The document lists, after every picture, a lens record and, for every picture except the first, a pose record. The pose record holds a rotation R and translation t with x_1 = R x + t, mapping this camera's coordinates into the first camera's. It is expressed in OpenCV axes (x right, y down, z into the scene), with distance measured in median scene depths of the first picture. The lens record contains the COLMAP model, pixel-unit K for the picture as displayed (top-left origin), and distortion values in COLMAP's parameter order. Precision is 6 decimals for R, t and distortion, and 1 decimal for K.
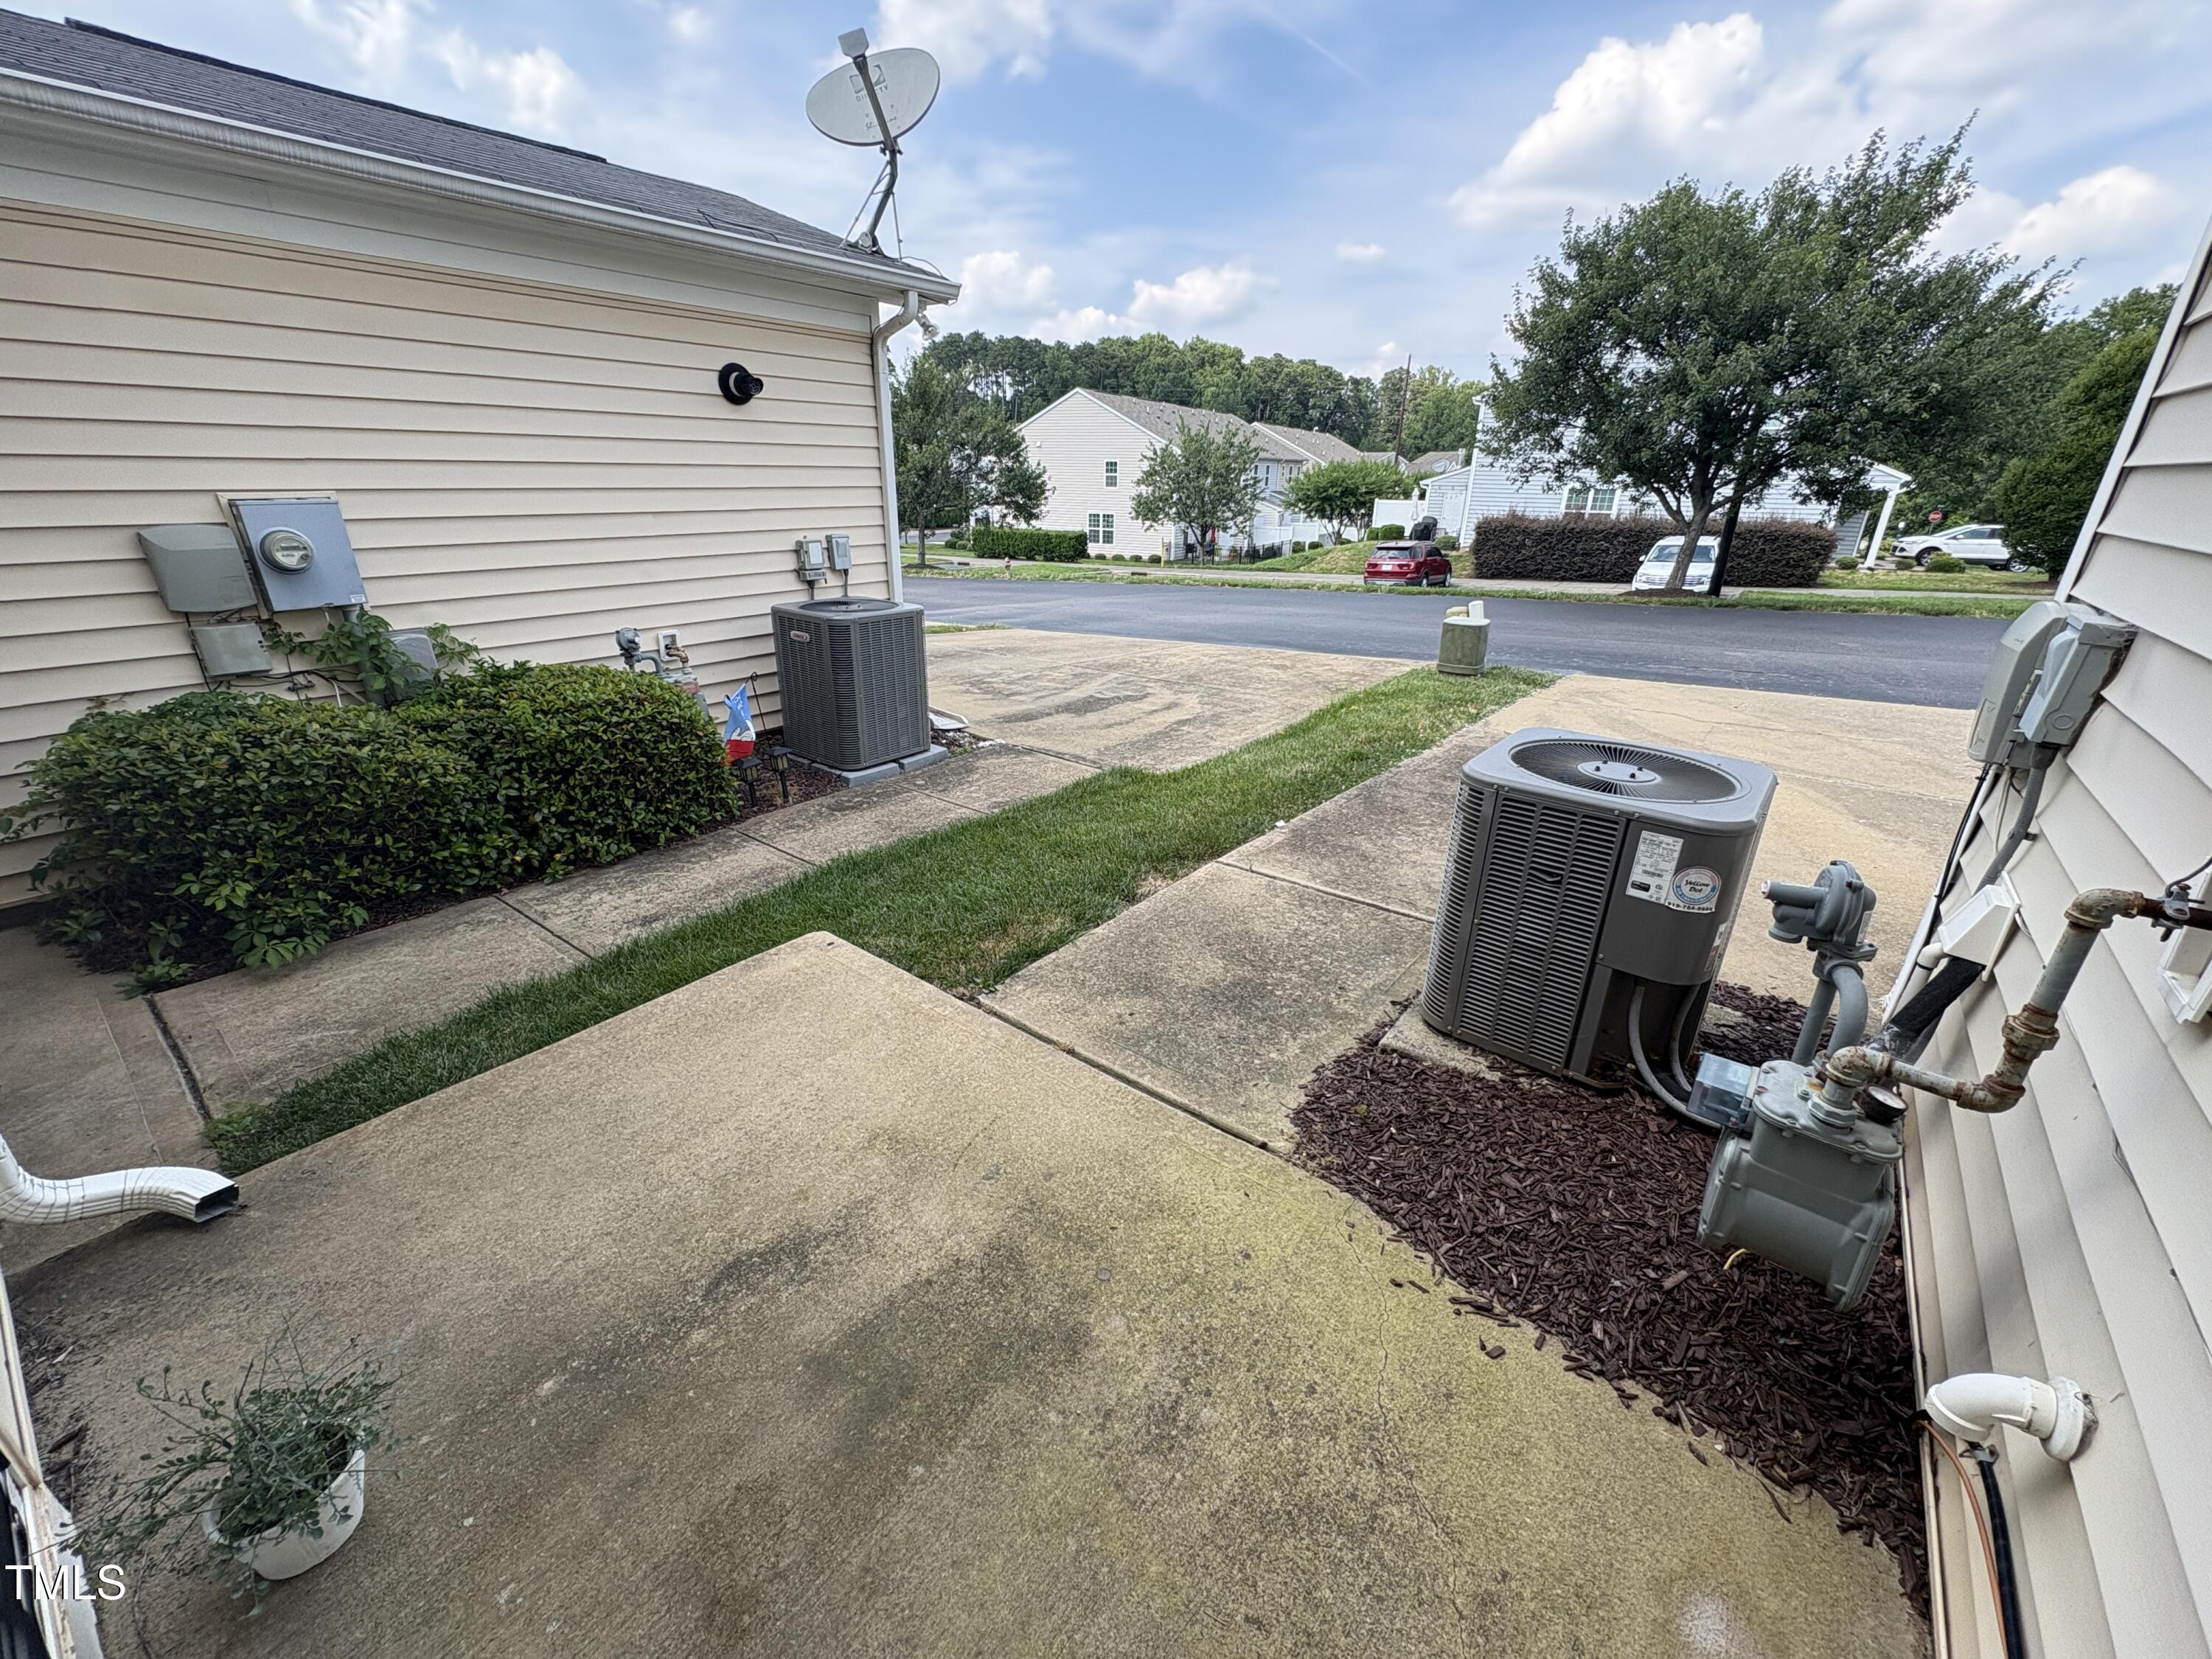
lens RADIAL K [[903.1, 0, 1105.4], [0, 903.1, 792.4], [0, 0, 1]] dist [0.001718, 0.000553]
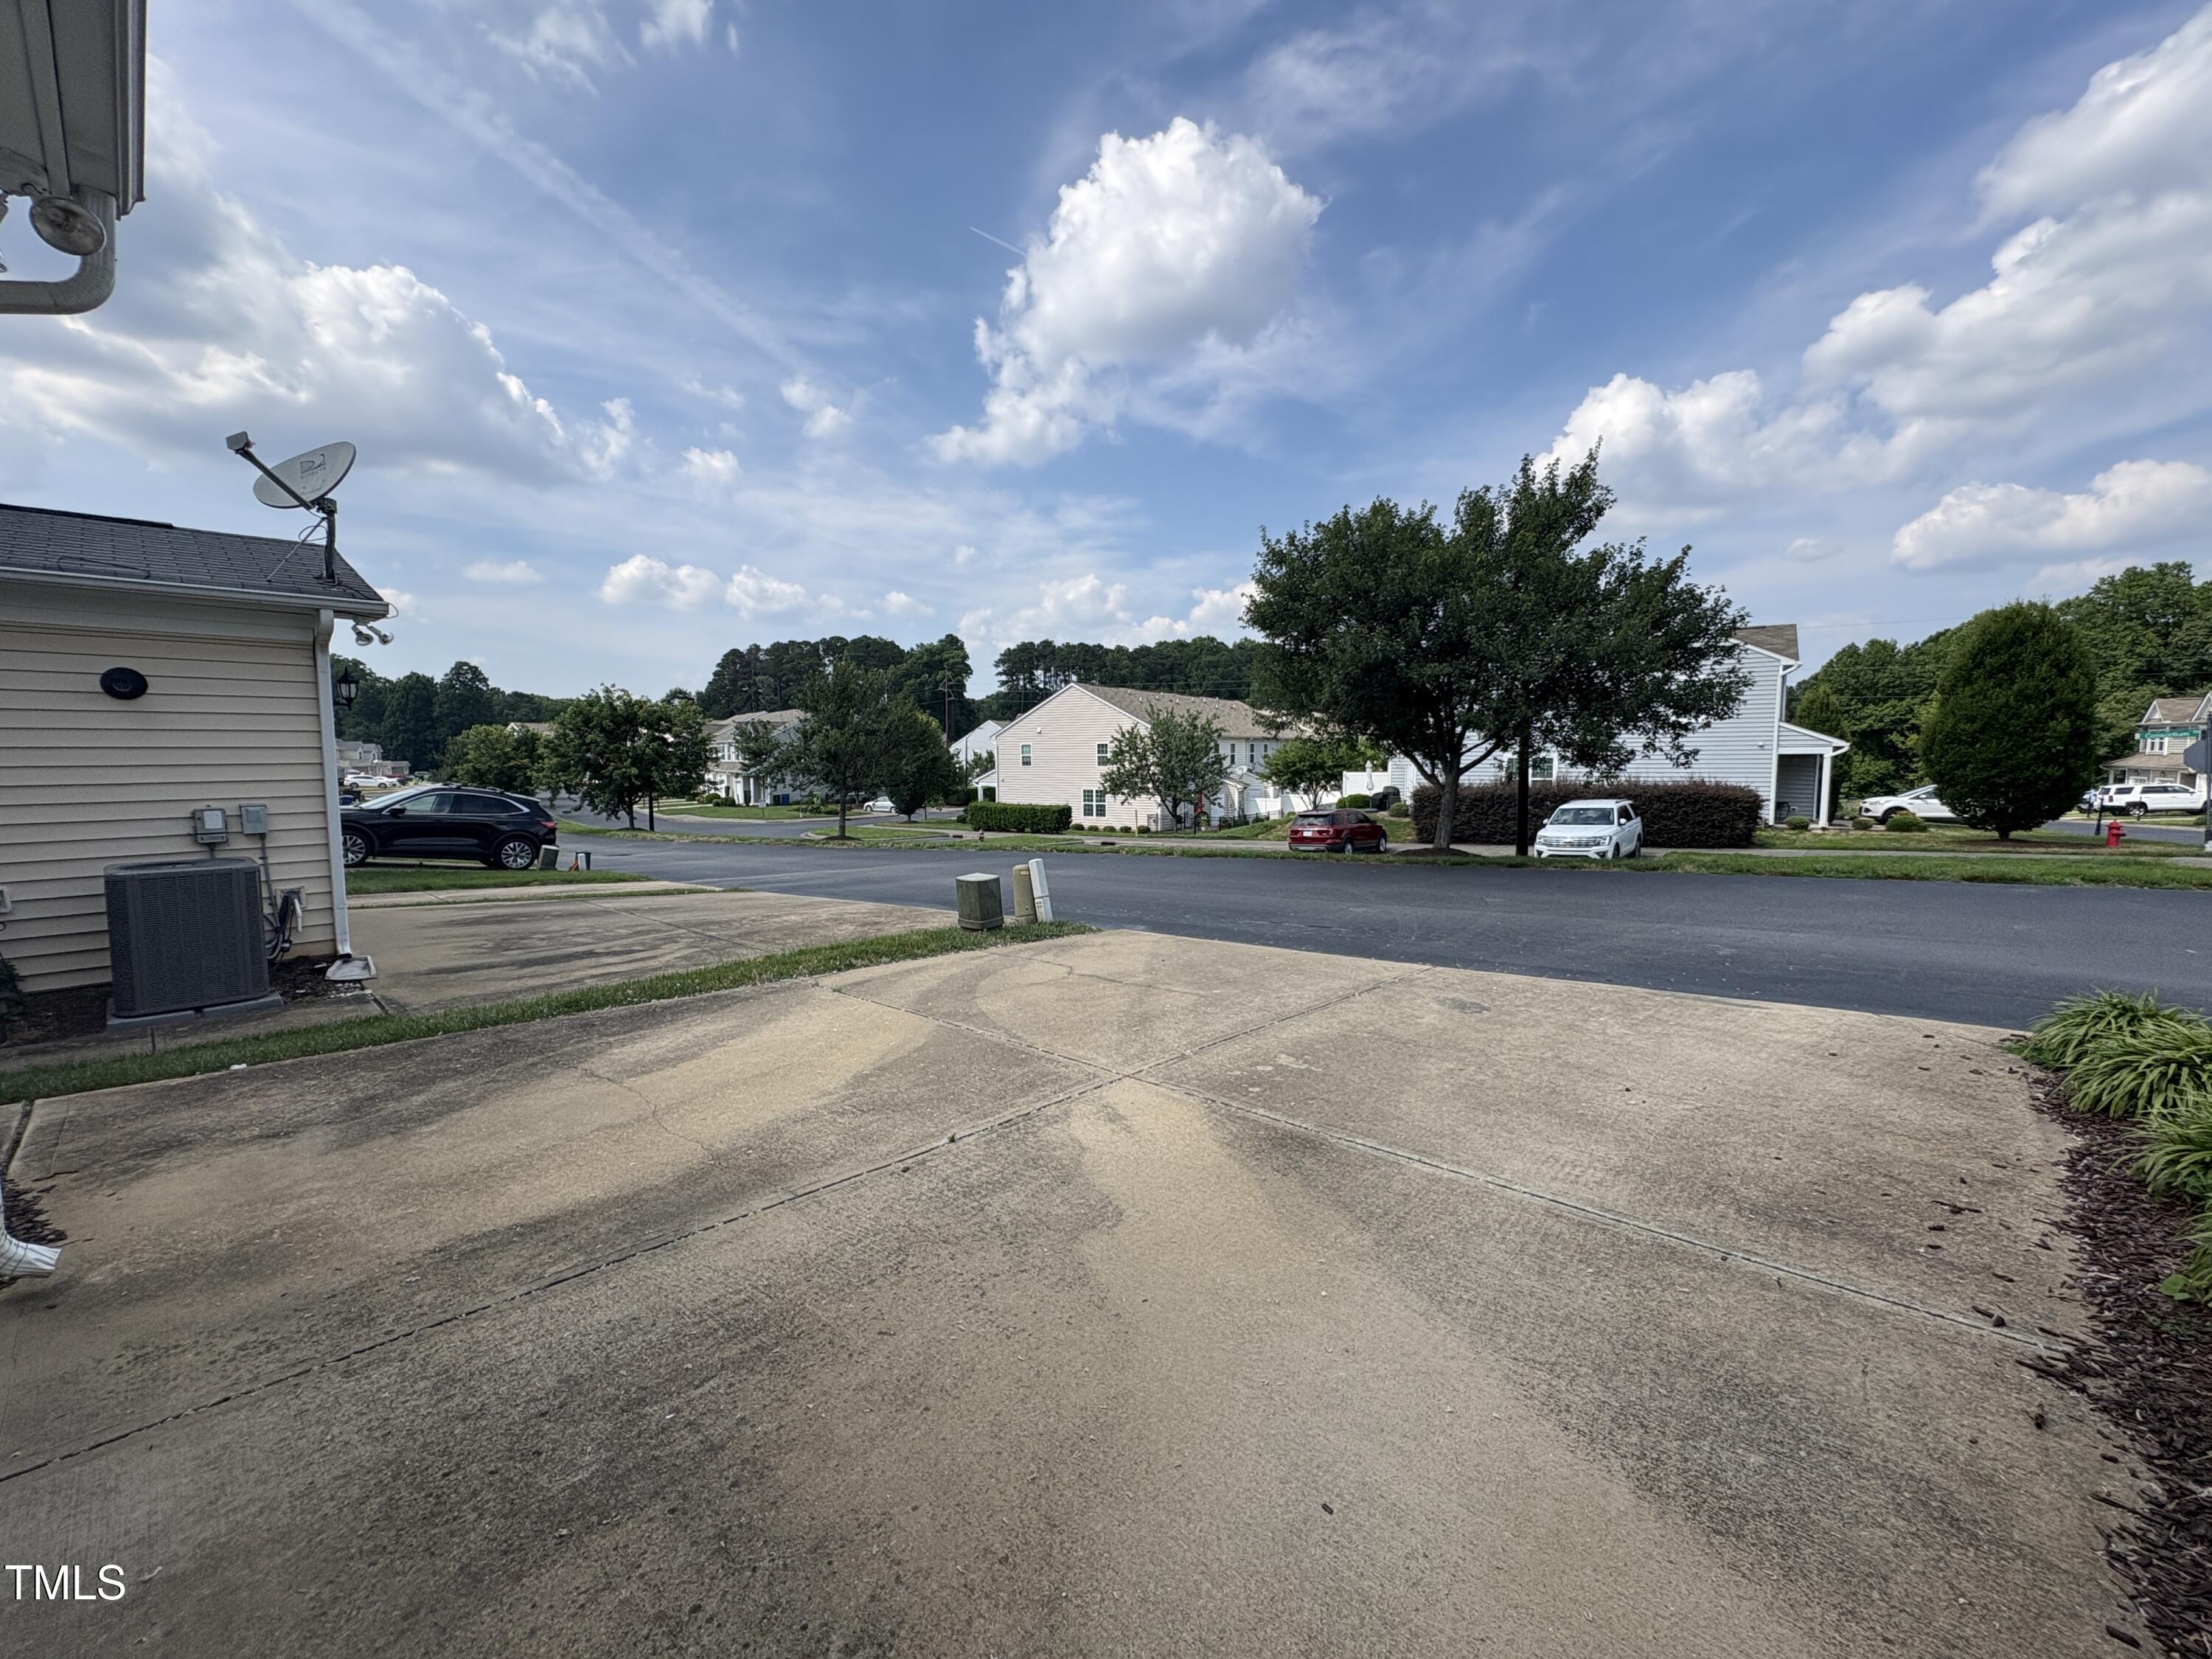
lens RADIAL K [[878.2, 0, 1109.6], [0, 878.2, 829.7], [0, 0, 1]] dist [-0.001524, 0.000404]
pose [[0.996292, -0.013985, -0.084896, 0.121898], [-0.007962, 0.967483, -0.252809, 0.001716], [0.085671, 0.252548, 0.963784, 0.007402]]
